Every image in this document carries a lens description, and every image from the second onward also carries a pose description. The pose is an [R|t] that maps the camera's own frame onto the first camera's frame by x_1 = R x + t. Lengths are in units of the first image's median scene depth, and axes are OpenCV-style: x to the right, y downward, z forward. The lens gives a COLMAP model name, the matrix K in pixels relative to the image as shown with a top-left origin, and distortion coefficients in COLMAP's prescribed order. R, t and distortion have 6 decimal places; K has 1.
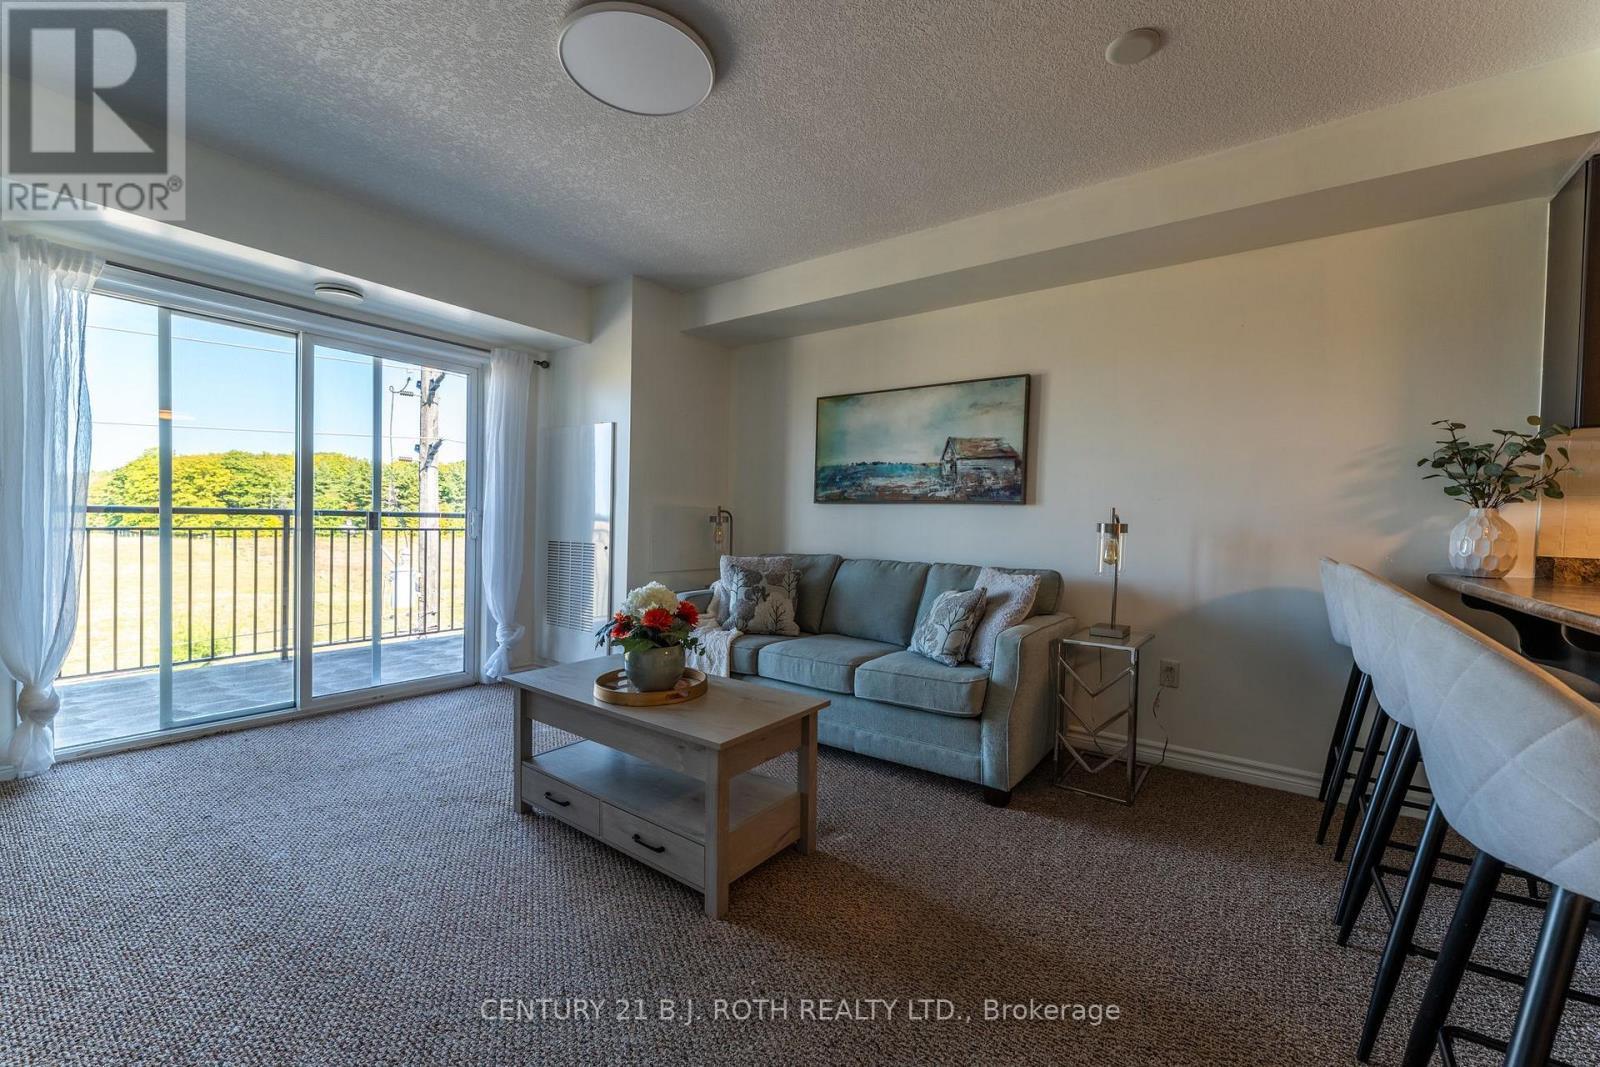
lens RADIAL K [[631.4, 0, 794.6], [0, 631.4, 532.1], [0, 0, 1]] dist [0.000441, 0.000042]
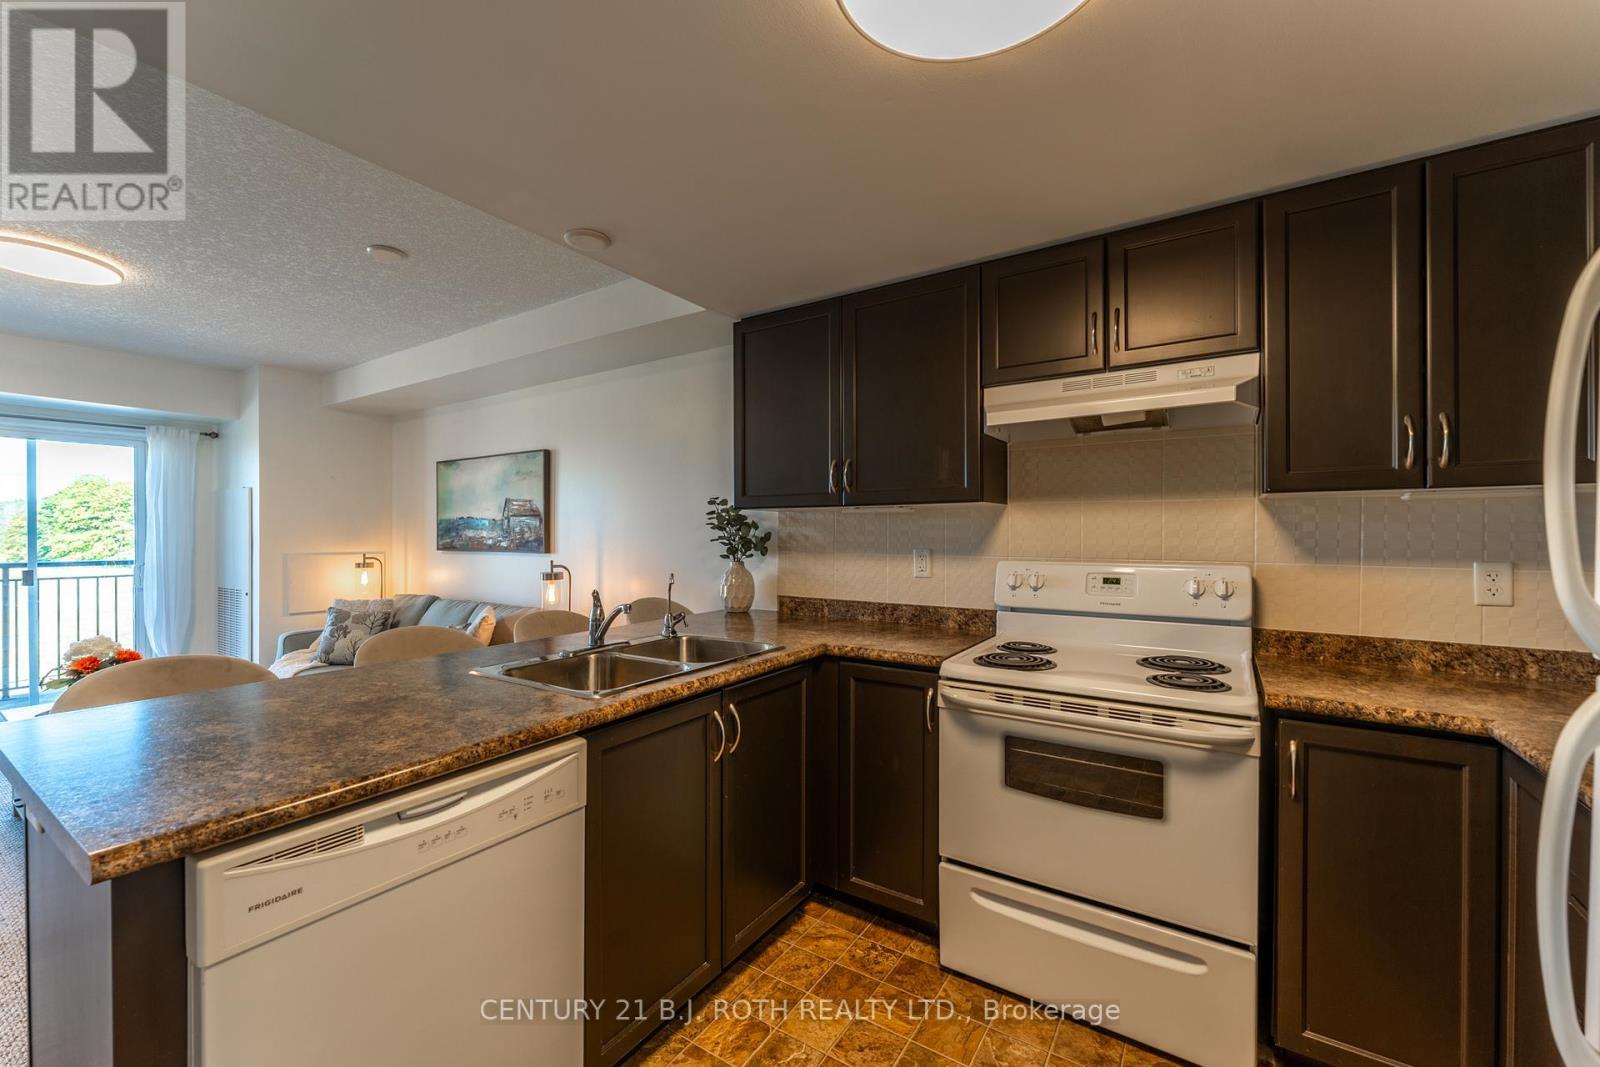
lens RADIAL K [[631.4, 0, 794.6], [0, 631.4, 532.1], [0, 0, 1]] dist [0.000441, 0.000042]
pose [[0.998698, -0.024869, 0.044541, 0.728569], [0.025684, 0.999512, -0.017806, -0.046611], [-0.044076, 0.018927, 0.998849, -0.242252]]
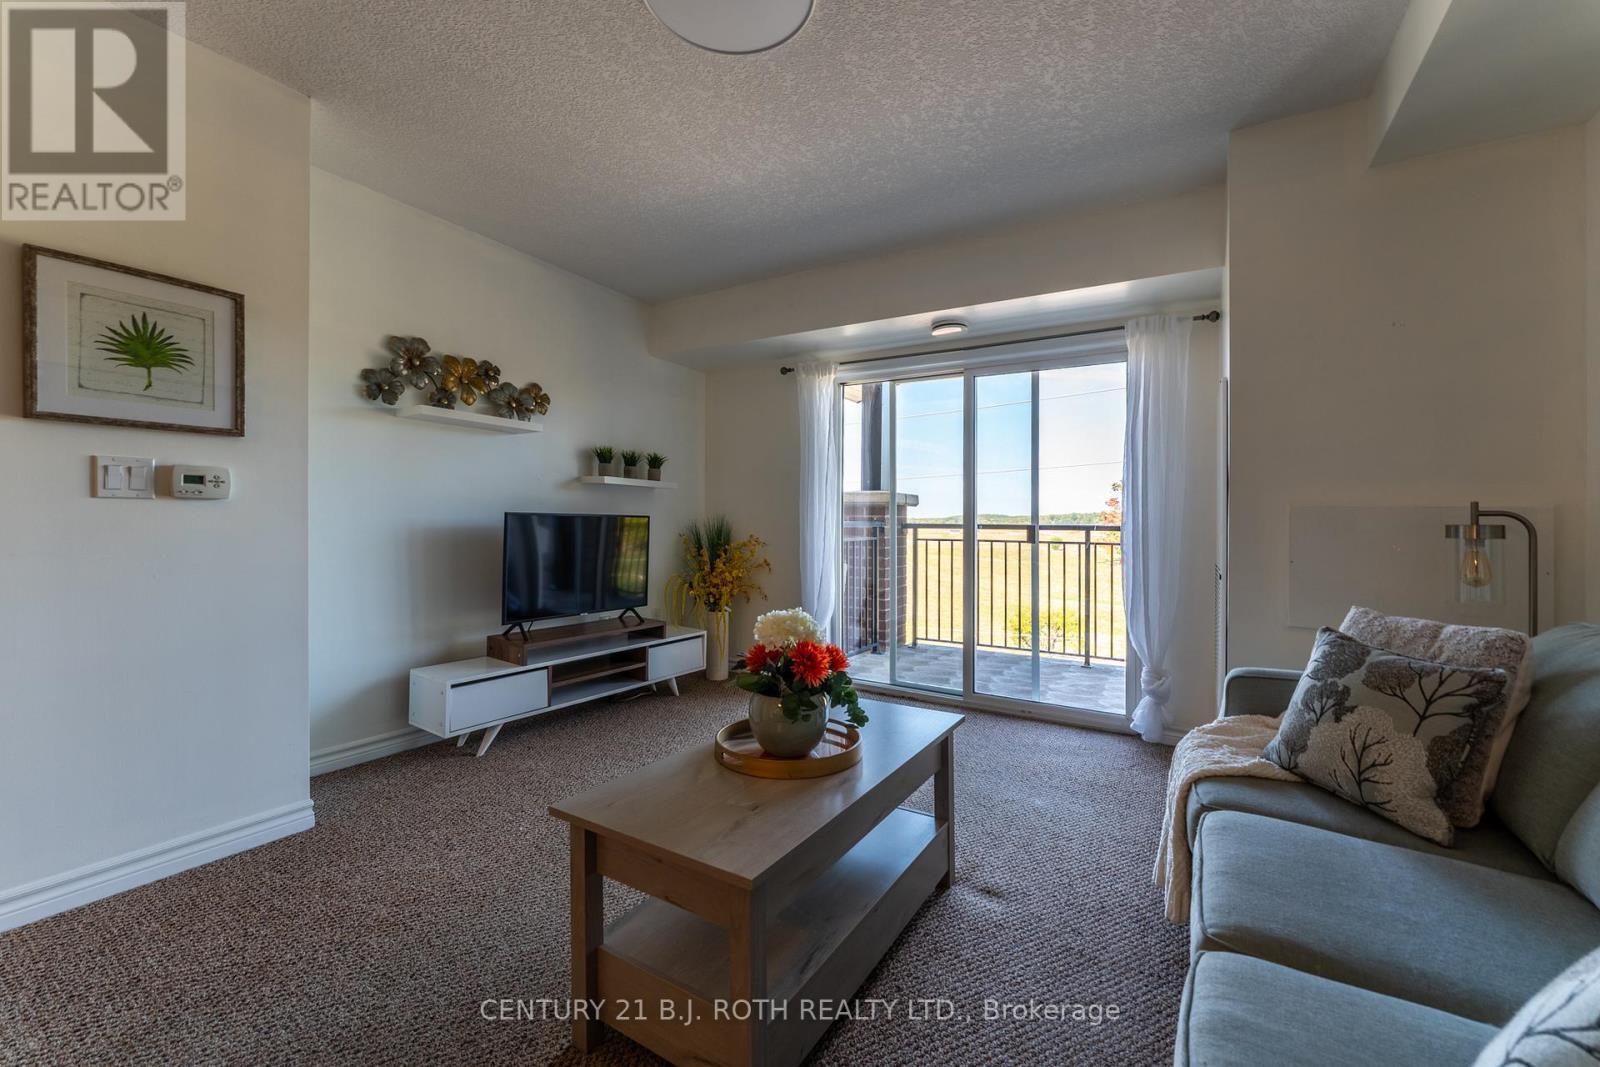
lens RADIAL K [[646.0, 0, 804.6], [0, 646.0, 519.7], [0, 0, 1]] dist [-0.000525, -0.000119]
pose [[0.093238, -0.022763, -0.995384, 0.335577], [-0.028881, 0.999256, -0.025557, -0.003754], [0.995225, 0.031130, 0.092511, 0.569614]]
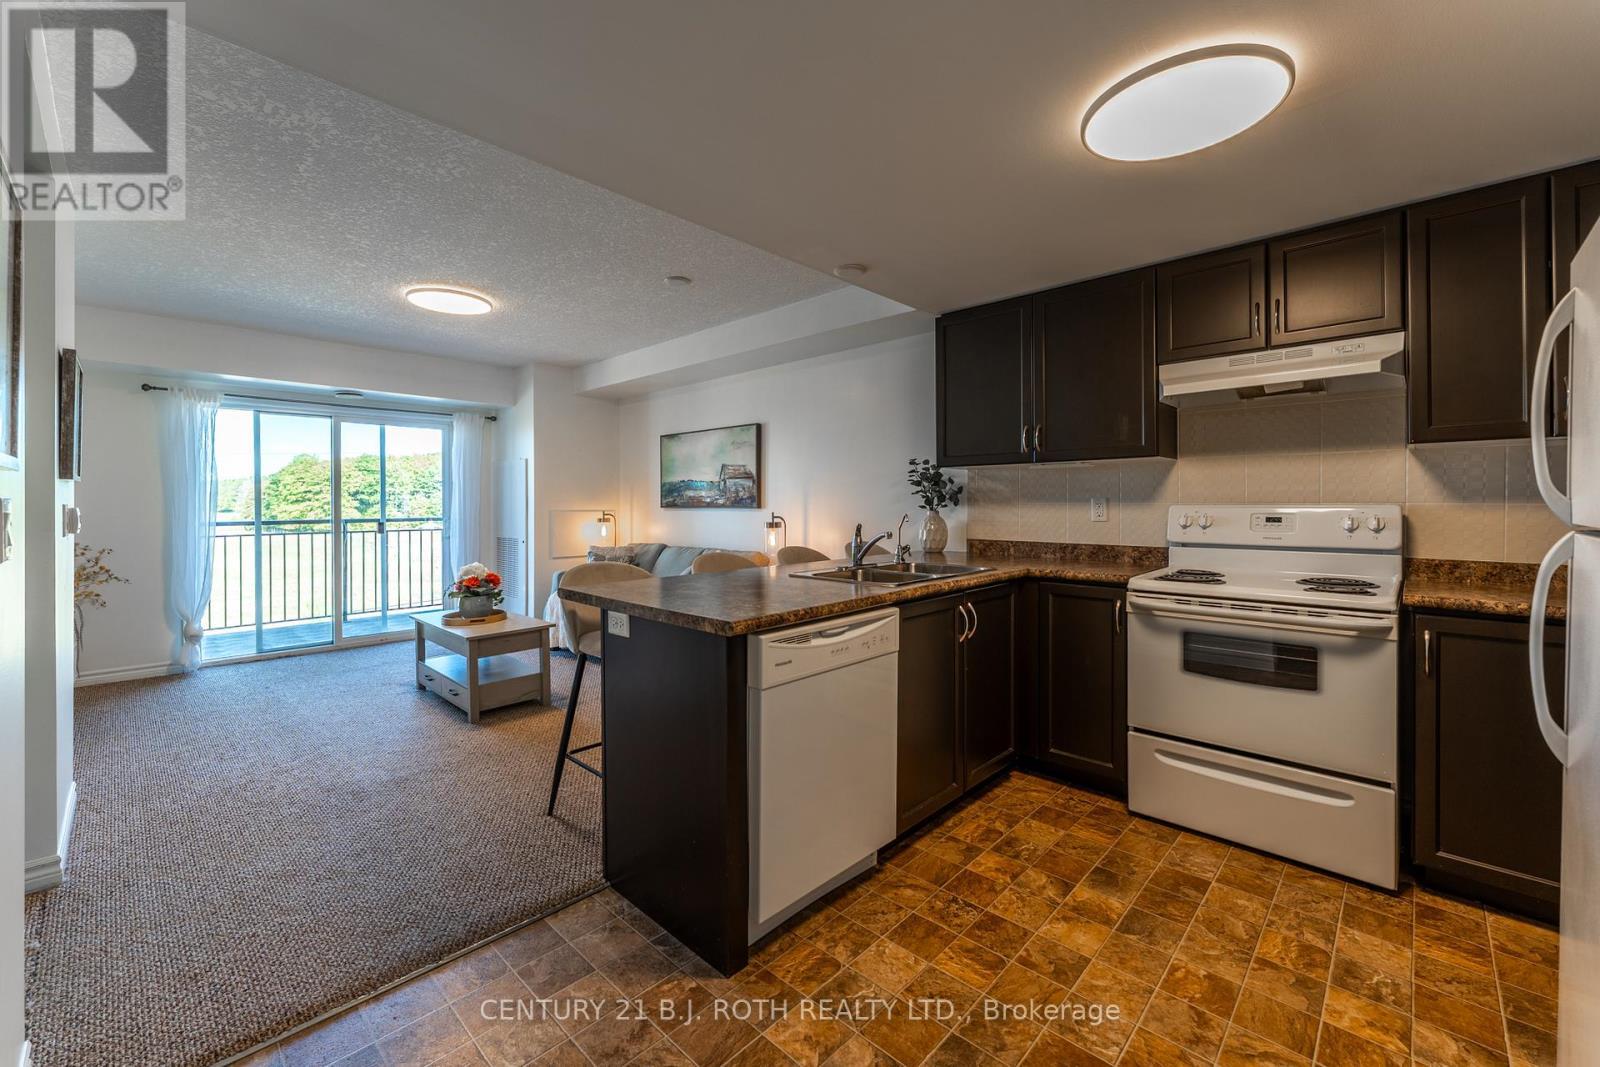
lens RADIAL K [[637.6, 0, 800.1], [0, 637.6, 501.3], [0, 0, 1]] dist [-0.000235, -0.000233]
pose [[0.991145, -0.028084, -0.129777, 0.605209], [0.025203, 0.999399, -0.023794, -0.020114], [0.130367, 0.020312, 0.991258, -0.463582]]
